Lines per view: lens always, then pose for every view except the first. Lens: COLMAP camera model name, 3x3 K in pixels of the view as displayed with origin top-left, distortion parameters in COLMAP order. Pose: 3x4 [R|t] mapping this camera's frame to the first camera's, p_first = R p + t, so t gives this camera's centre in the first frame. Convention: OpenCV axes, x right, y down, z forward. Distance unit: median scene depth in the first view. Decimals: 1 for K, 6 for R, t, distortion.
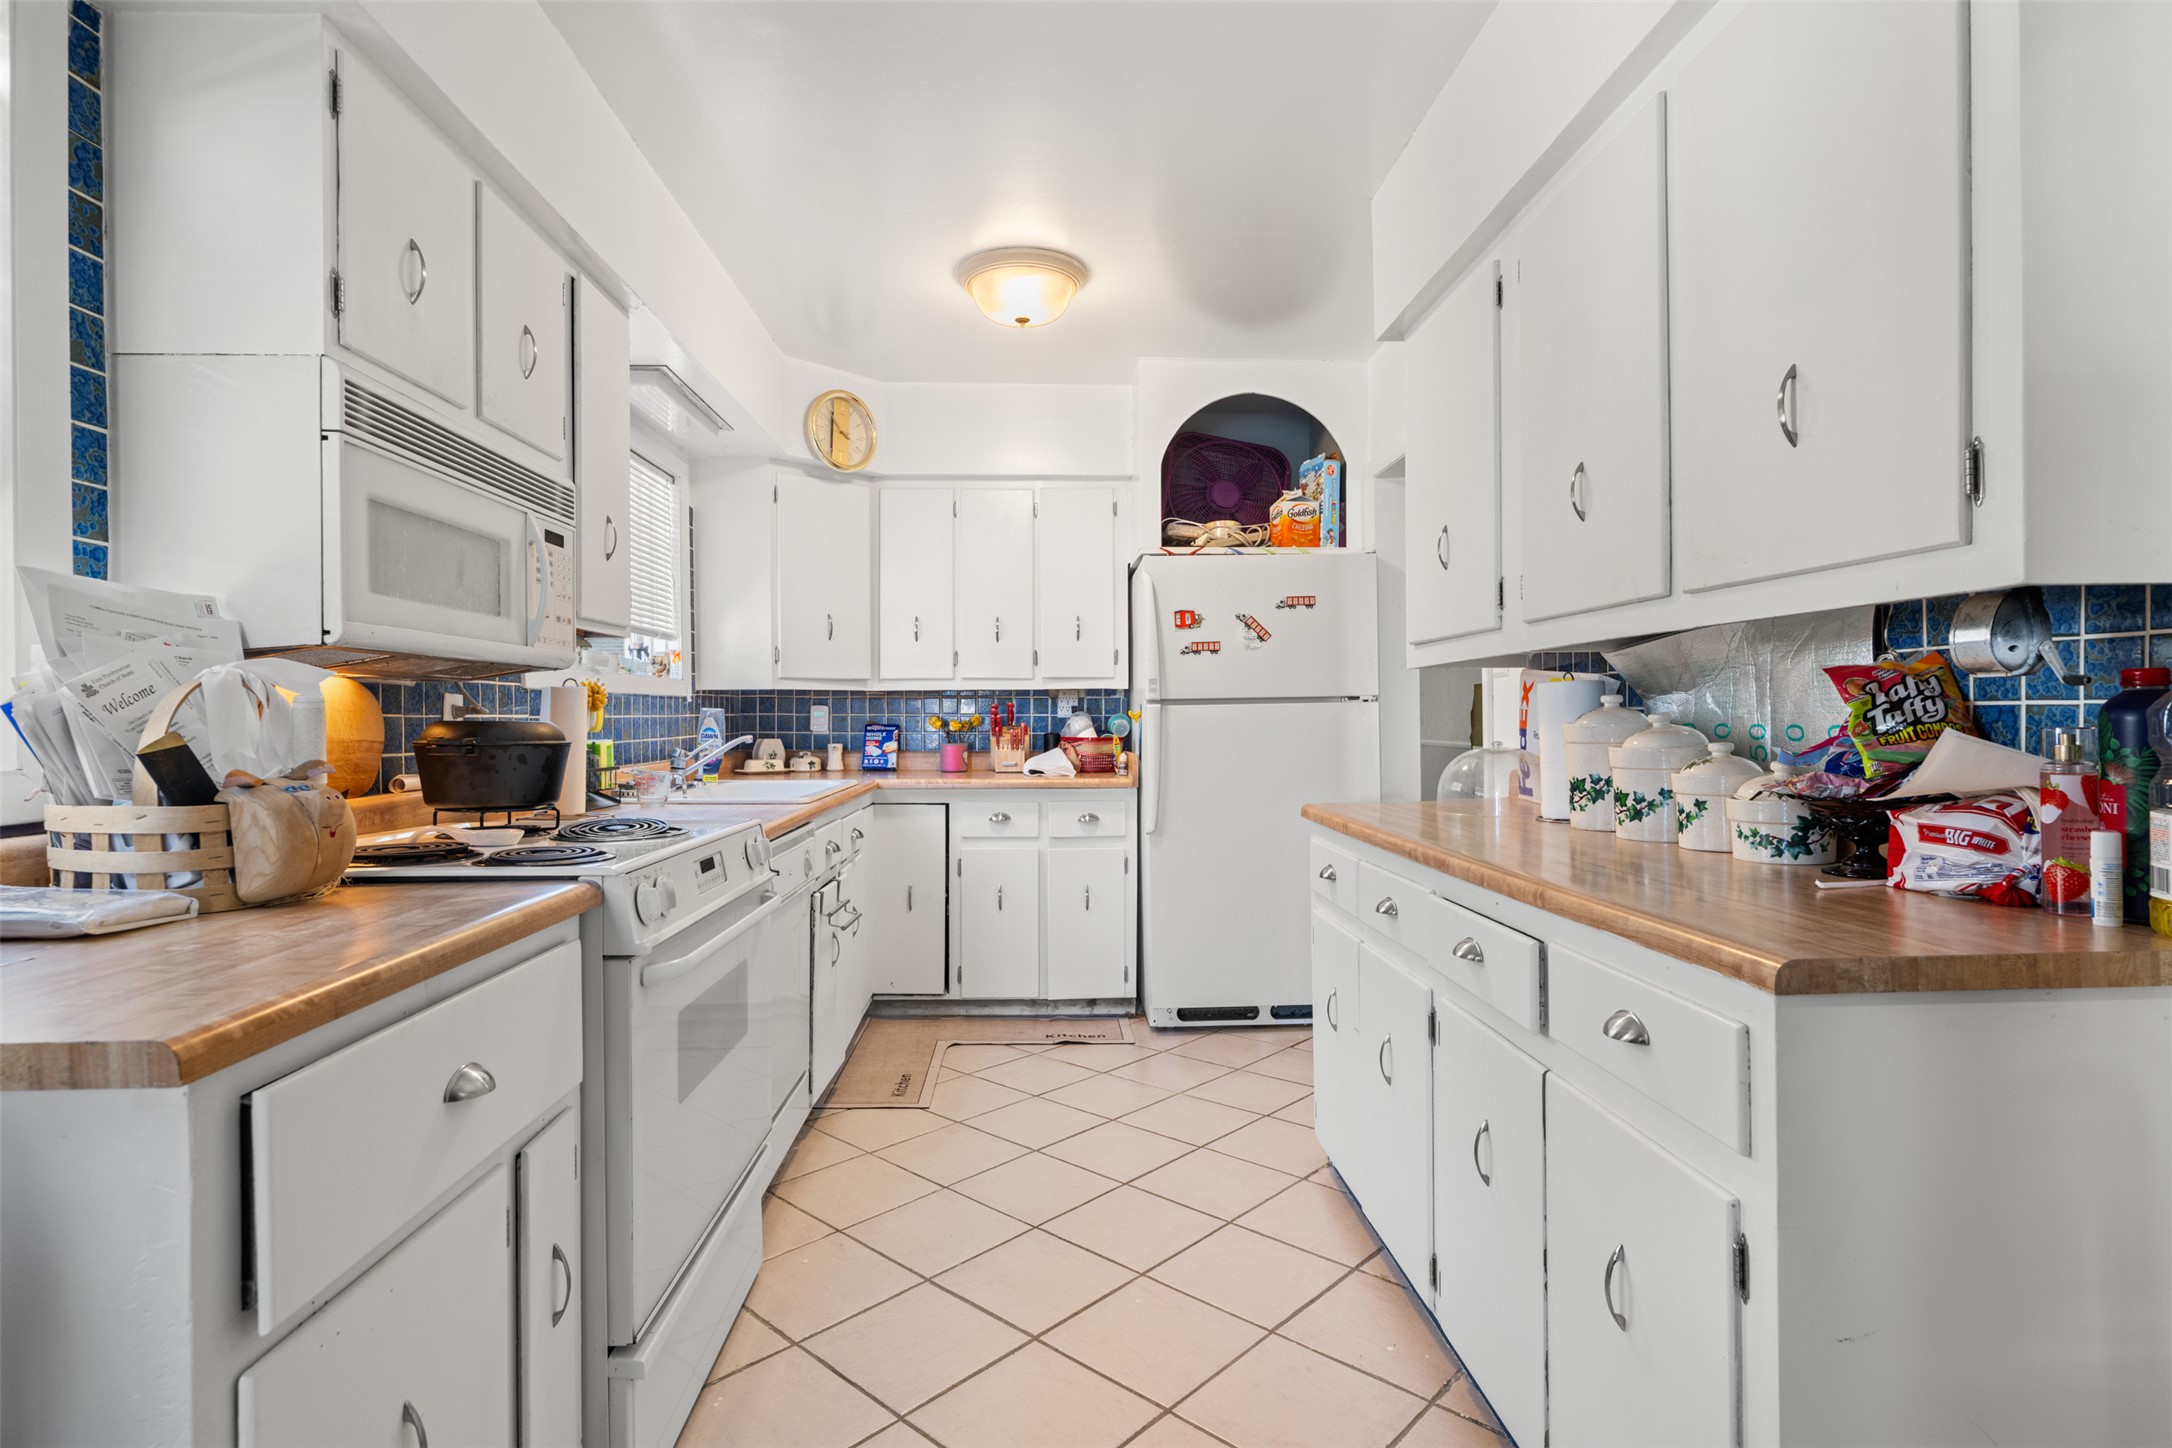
lens RADIAL K [[1091.6, 0, 1086.3], [0, 1091.6, 719.7], [0, 0, 1]] dist [-0.000940, -0.000219]
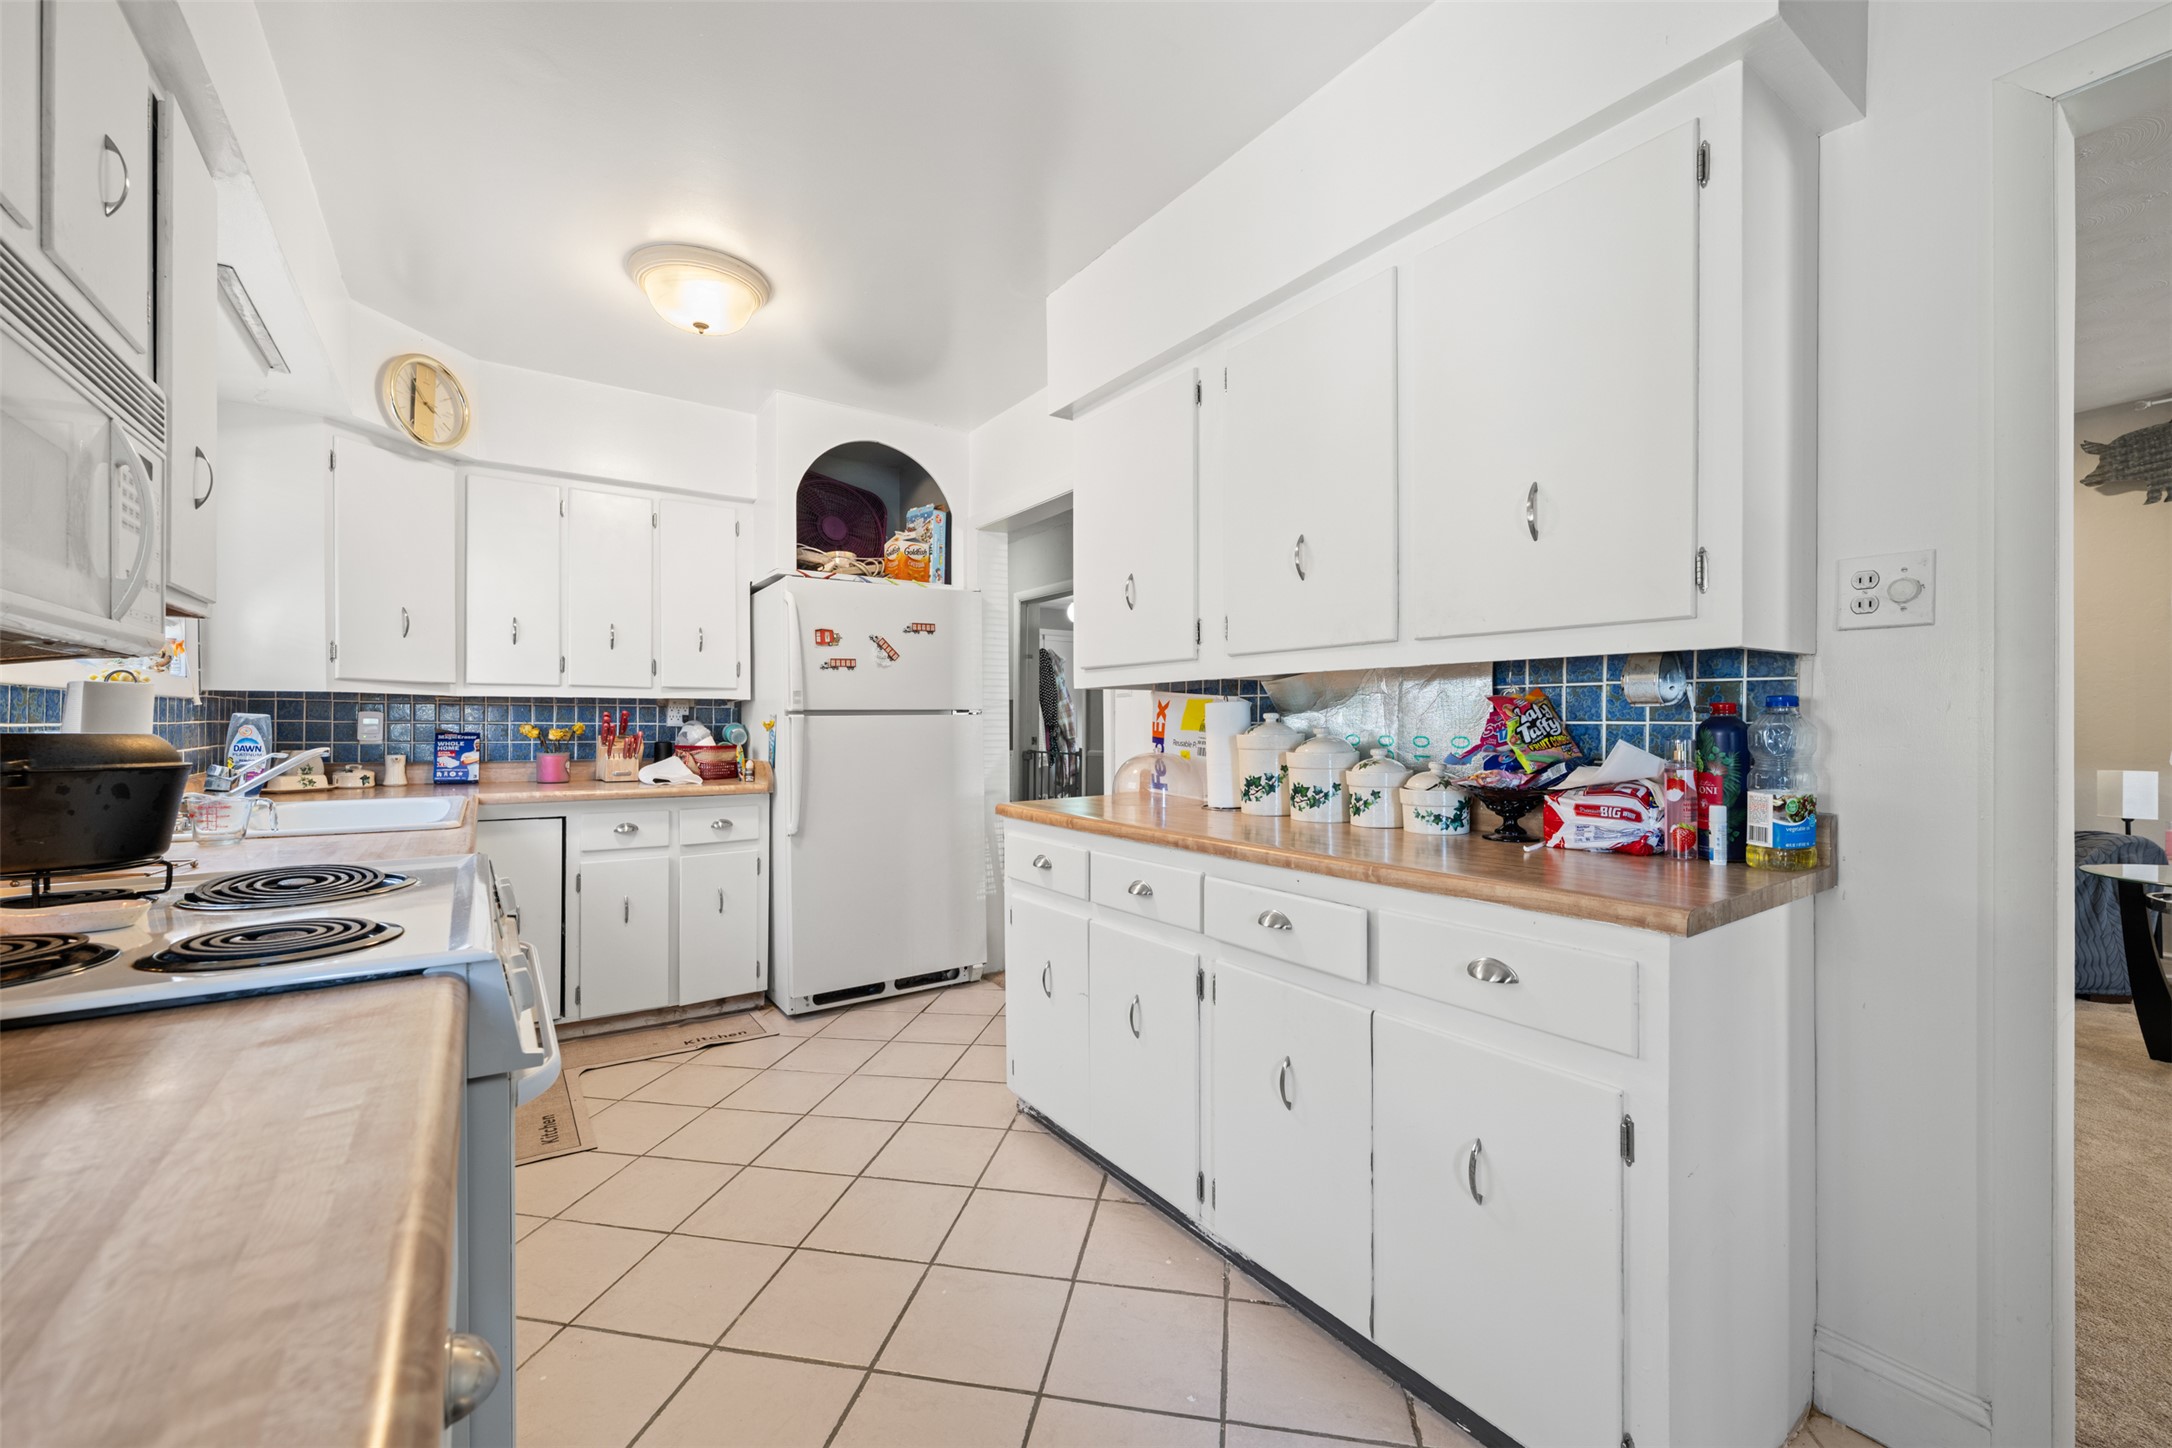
lens RADIAL K [[868.0, 0, 1085.4], [0, 868.0, 725.2], [0, 0, 1]] dist [-0.001331, -0.000482]
pose [[0.846339, 0.004562, 0.532625, -0.152026], [-0.003378, 0.999989, -0.003197, -0.001950], [-0.532633, 0.000906, 0.846346, 0.125442]]
